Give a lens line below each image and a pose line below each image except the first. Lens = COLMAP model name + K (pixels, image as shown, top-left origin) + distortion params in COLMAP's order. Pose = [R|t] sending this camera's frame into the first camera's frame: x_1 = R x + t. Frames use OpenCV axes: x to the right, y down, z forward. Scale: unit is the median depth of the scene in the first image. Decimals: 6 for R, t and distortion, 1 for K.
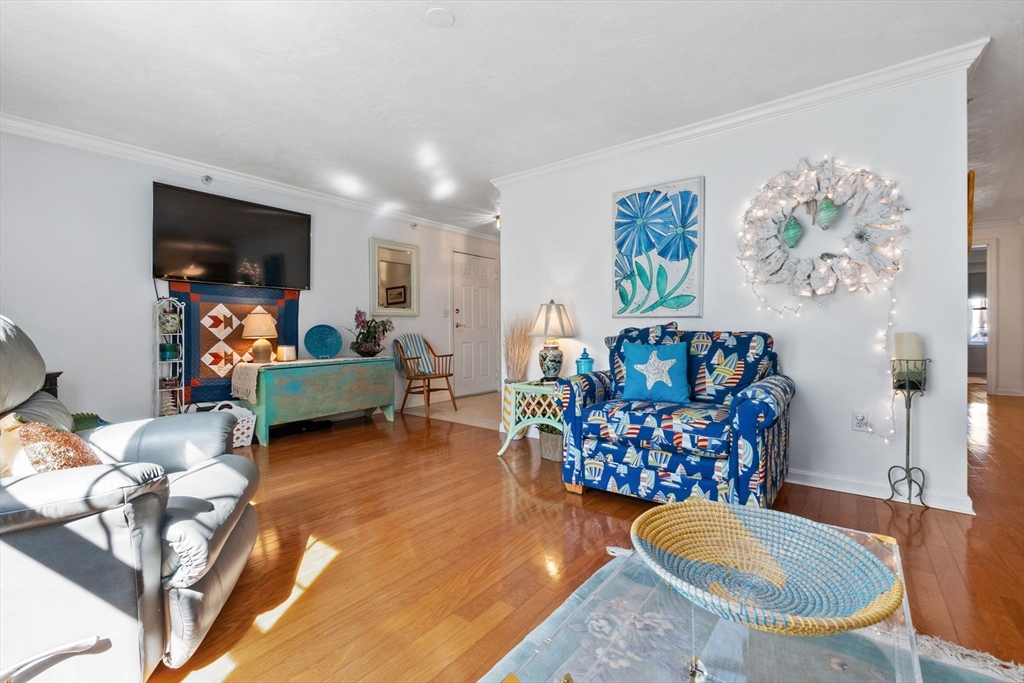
lens RADIAL K [[441.6, 0, 489.7], [0, 441.6, 339.7], [0, 0, 1]] dist [-0.001766, 0.000120]
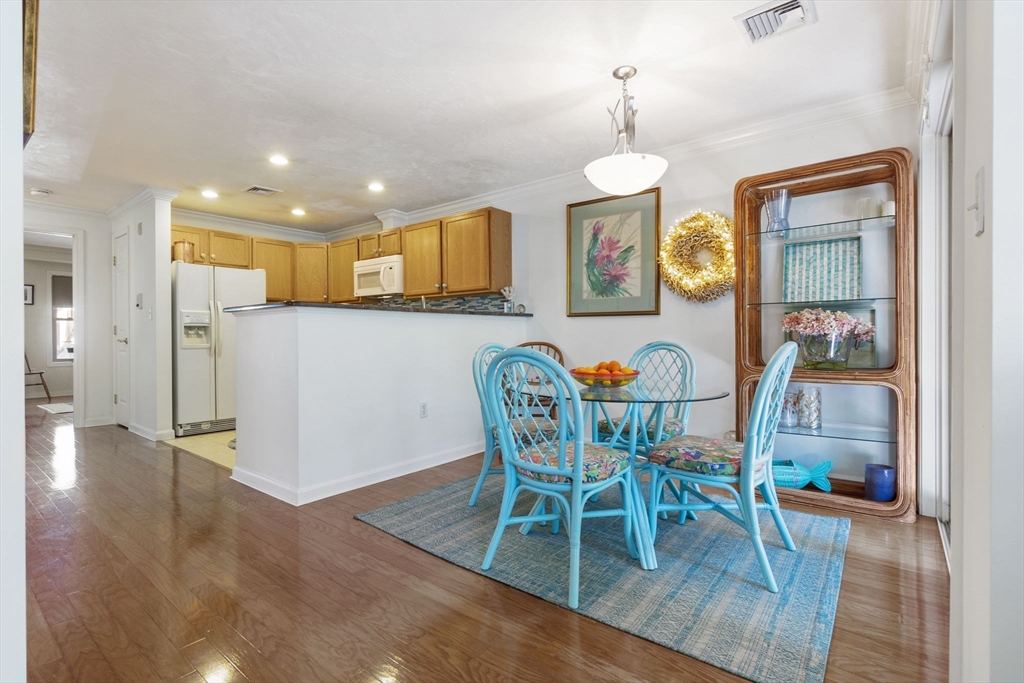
lens RADIAL K [[485.4, 0, 509.5], [0, 485.4, 343.2], [0, 0, 1]] dist [-0.001284, -0.000102]
pose [[-0.004362, 0.000691, 0.999990, 0.501914], [0.018839, 0.999822, -0.000609, -0.018649], [-0.999813, 0.018836, -0.004374, 0.433646]]
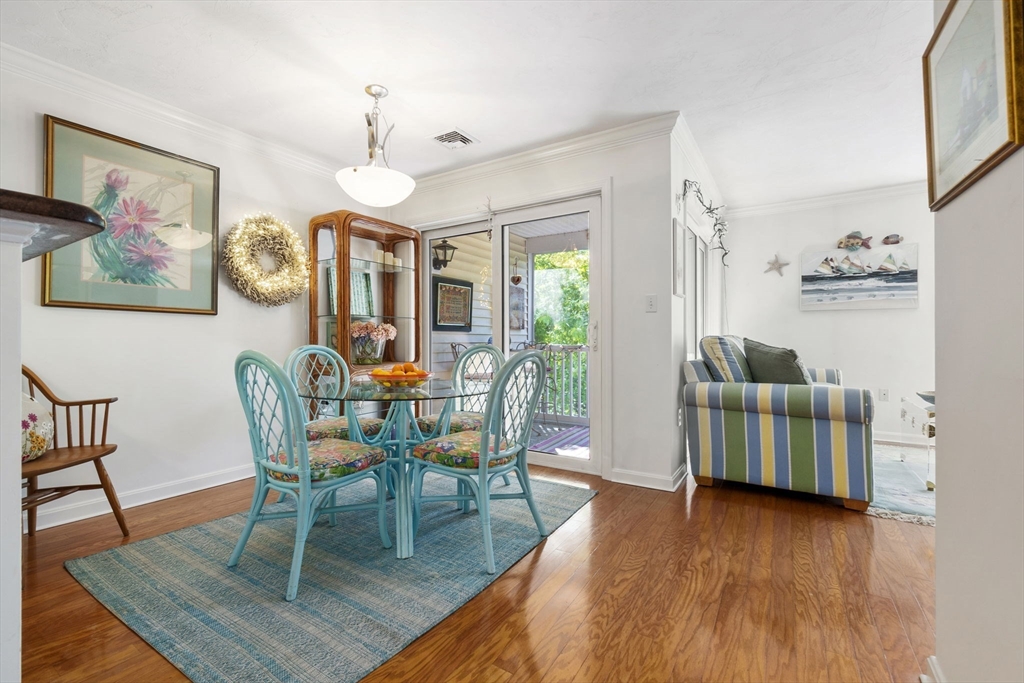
lens RADIAL K [[451.6, 0, 490.5], [0, 451.6, 341.4], [0, 0, 1]] dist [-0.000976, -0.000068]
pose [[-0.994988, 0.013606, -0.099064, 1.161330], [0.011641, 0.999725, 0.020381, -0.038244], [0.099314, 0.019125, -0.994872, 1.022333]]
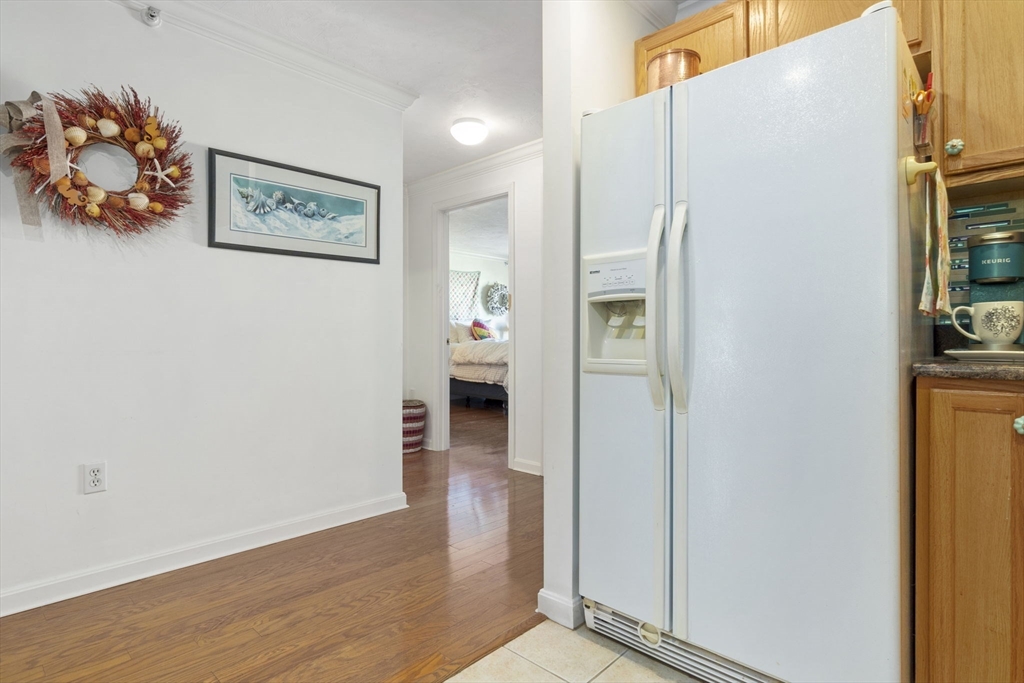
lens RADIAL K [[536.6, 0, 492.2], [0, 536.6, 337.4], [0, 0, 1]] dist [-0.000072, -0.000205]
pose [[0.995976, 0.014496, -0.088435, 1.853183], [-0.016173, 0.999702, -0.018271, -0.042943], [0.088143, 0.019628, 0.995914, 0.847598]]
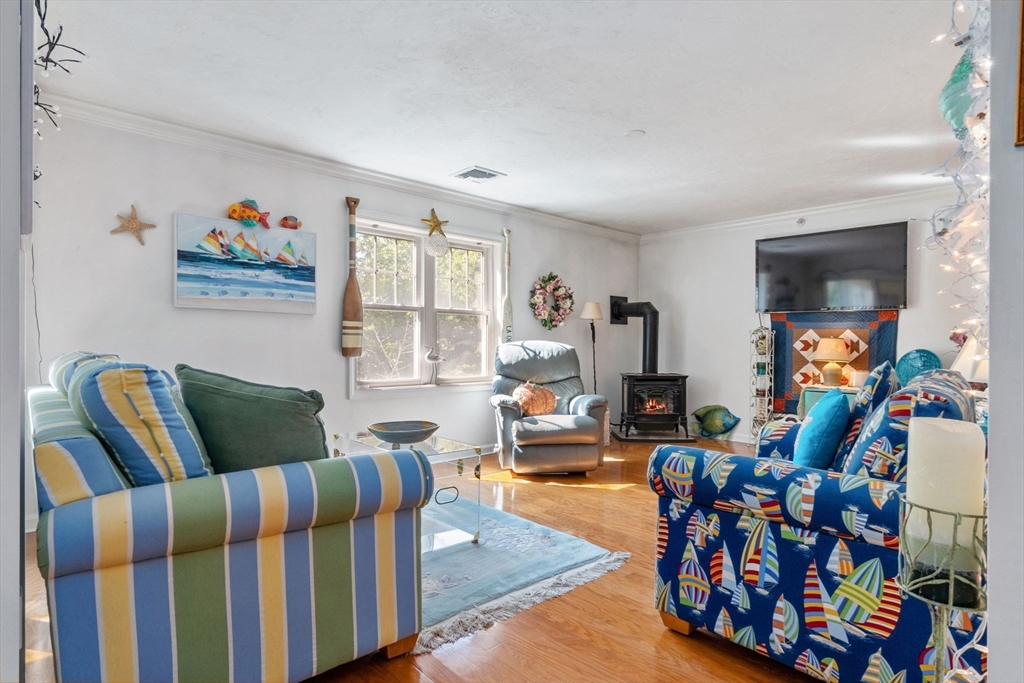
lens RADIAL K [[542.3, 0, 505.3], [0, 542.3, 353.3], [0, 0, 1]] dist [0.021793, -0.000107]
pose [[-0.161786, 0.028967, -0.986401, 0.996465], [-0.024316, 0.999149, 0.033329, -0.054904], [0.986526, 0.029378, -0.160943, 0.526364]]
